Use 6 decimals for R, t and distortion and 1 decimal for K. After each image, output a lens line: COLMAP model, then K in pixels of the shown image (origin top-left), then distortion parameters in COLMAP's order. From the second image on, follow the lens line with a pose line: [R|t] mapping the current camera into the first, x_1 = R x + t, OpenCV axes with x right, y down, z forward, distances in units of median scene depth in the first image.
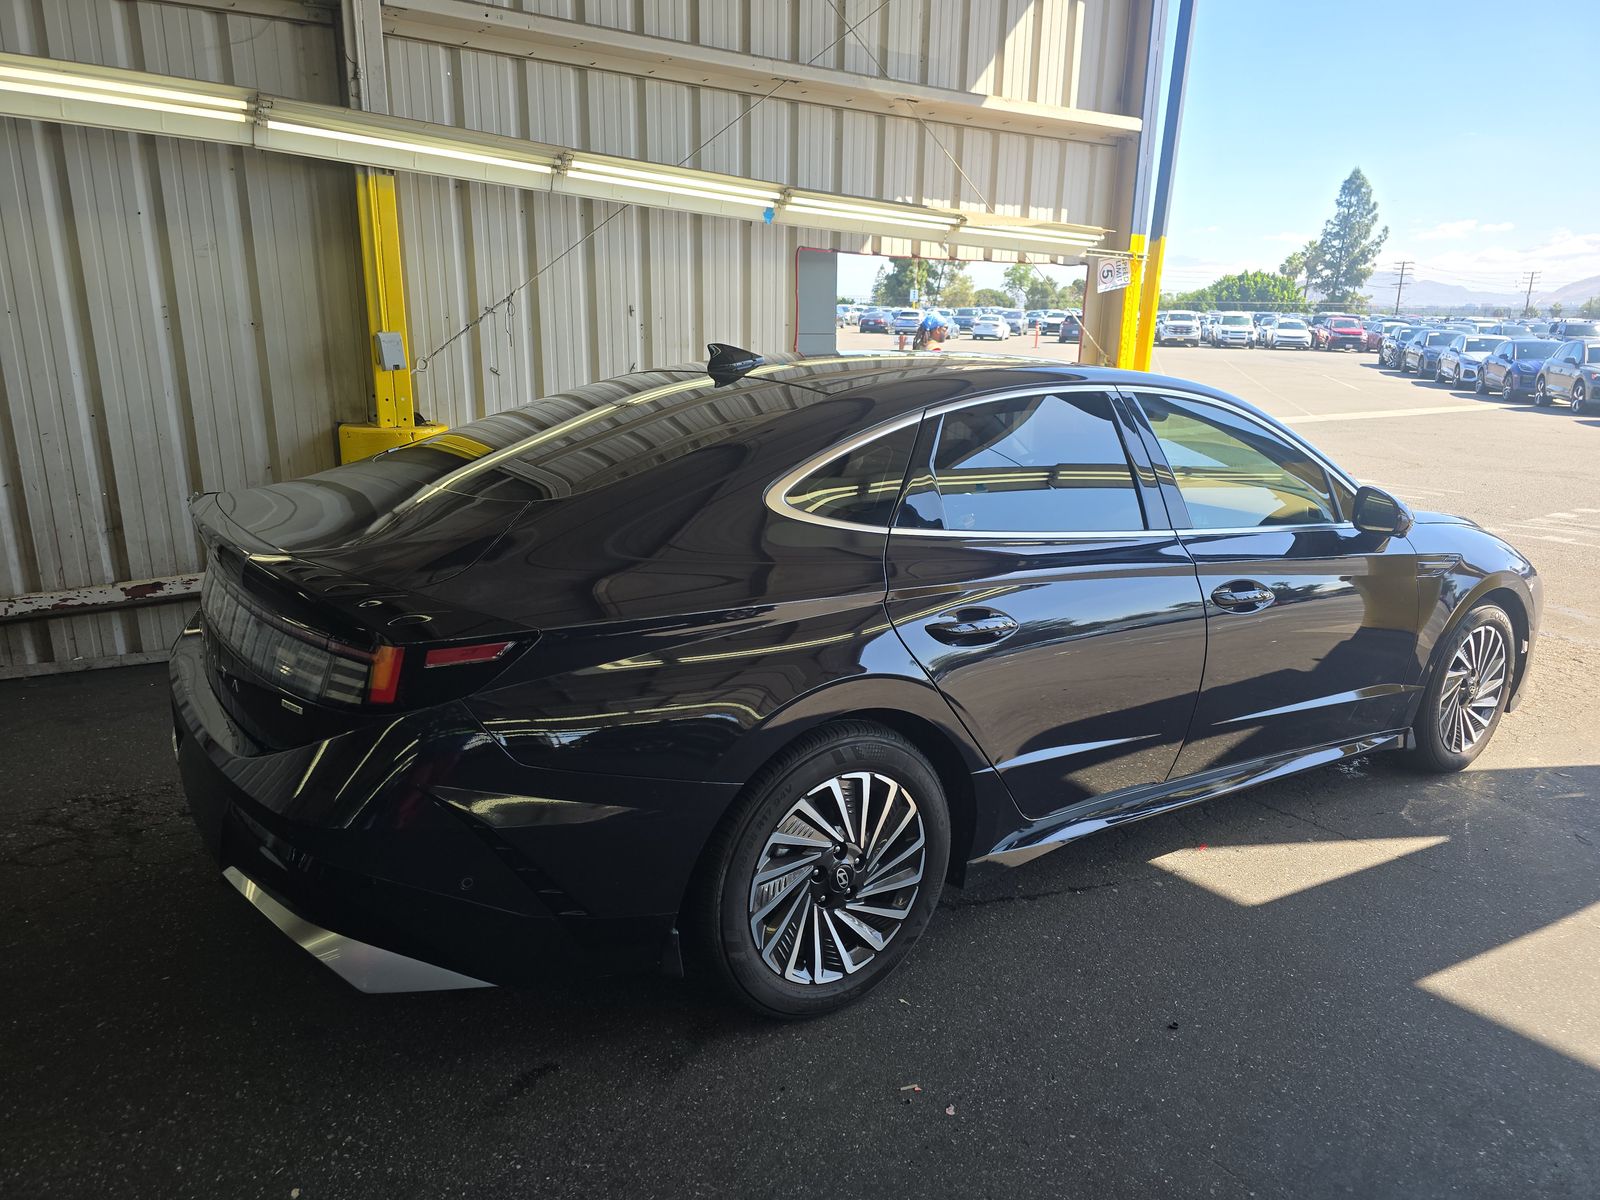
lens RADIAL K [[1042.3, 0, 806.3], [0, 1042.3, 600.7], [0, 0, 1]] dist [-0.002413, -0.003689]
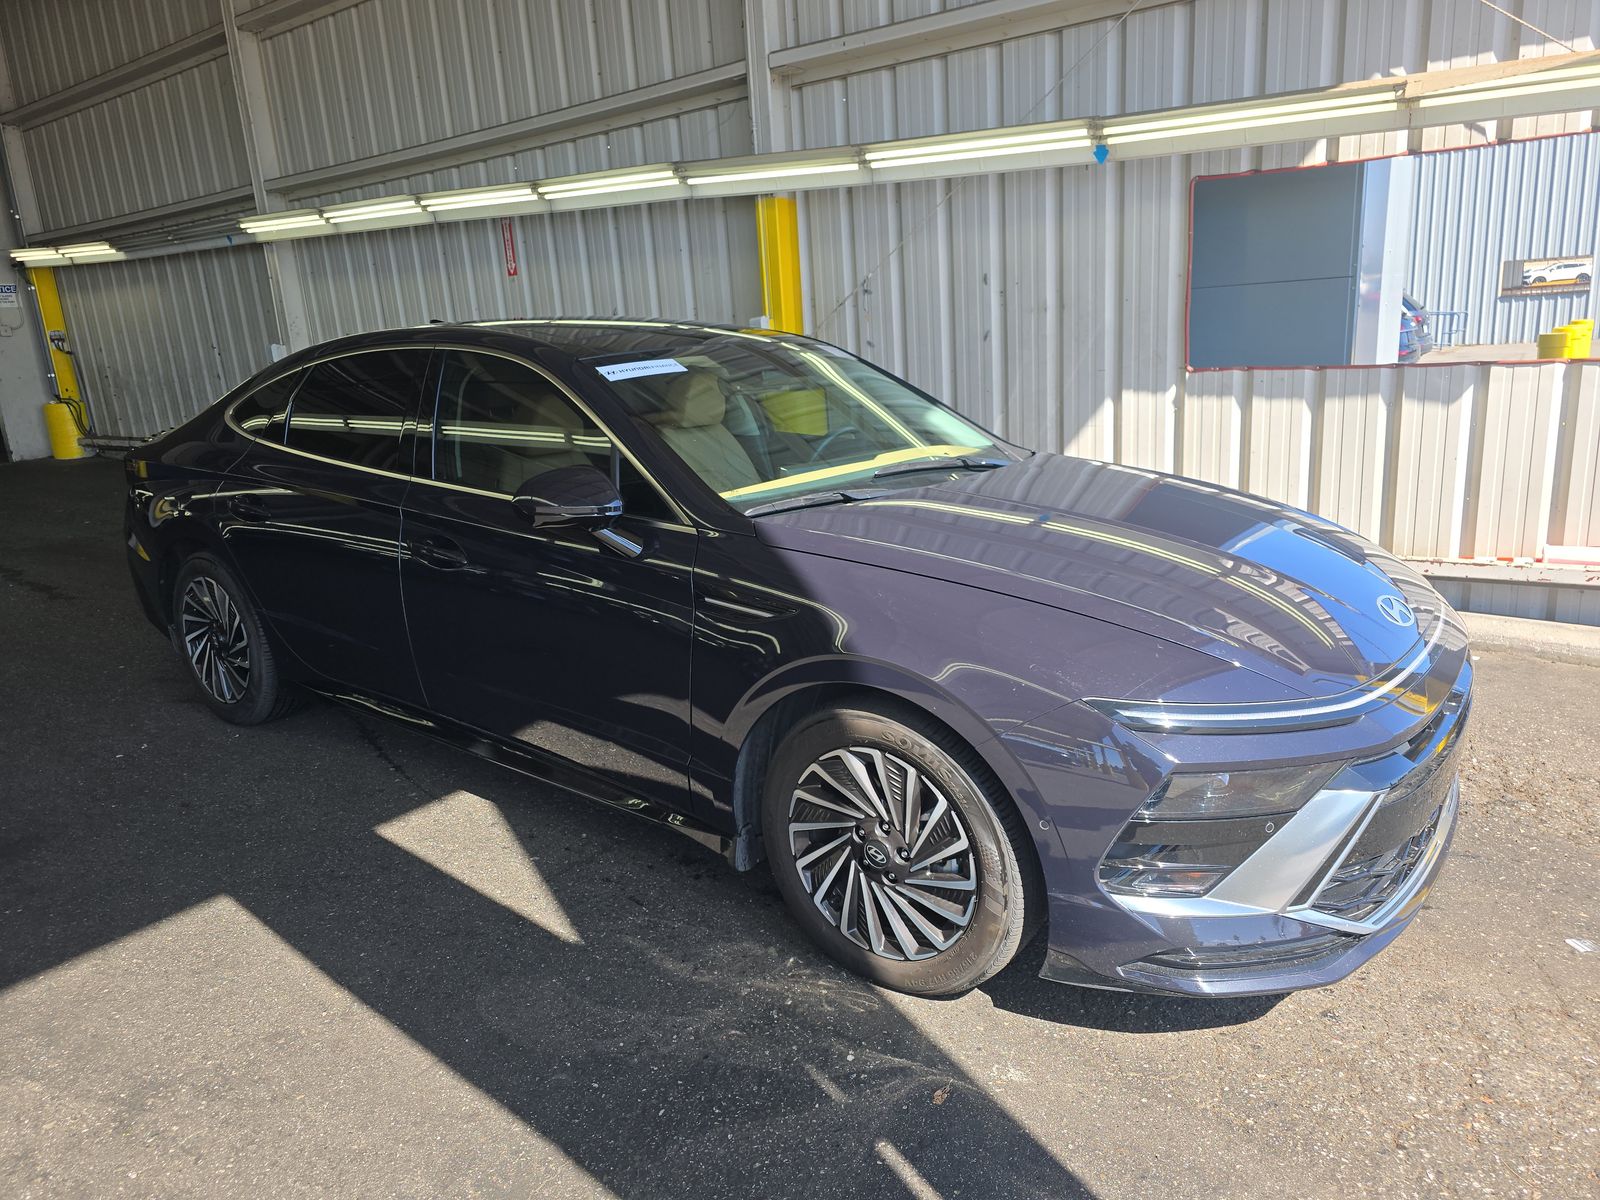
lens RADIAL K [[1042.3, 0, 806.3], [0, 1042.3, 600.7], [0, 0, 1]] dist [-0.002413, -0.003689]
pose [[0.349918, 0.196981, -0.915836, 0.862564], [-0.179293, 0.973652, 0.140913, -0.095200], [0.919463, 0.114895, 0.376015, 0.556057]]
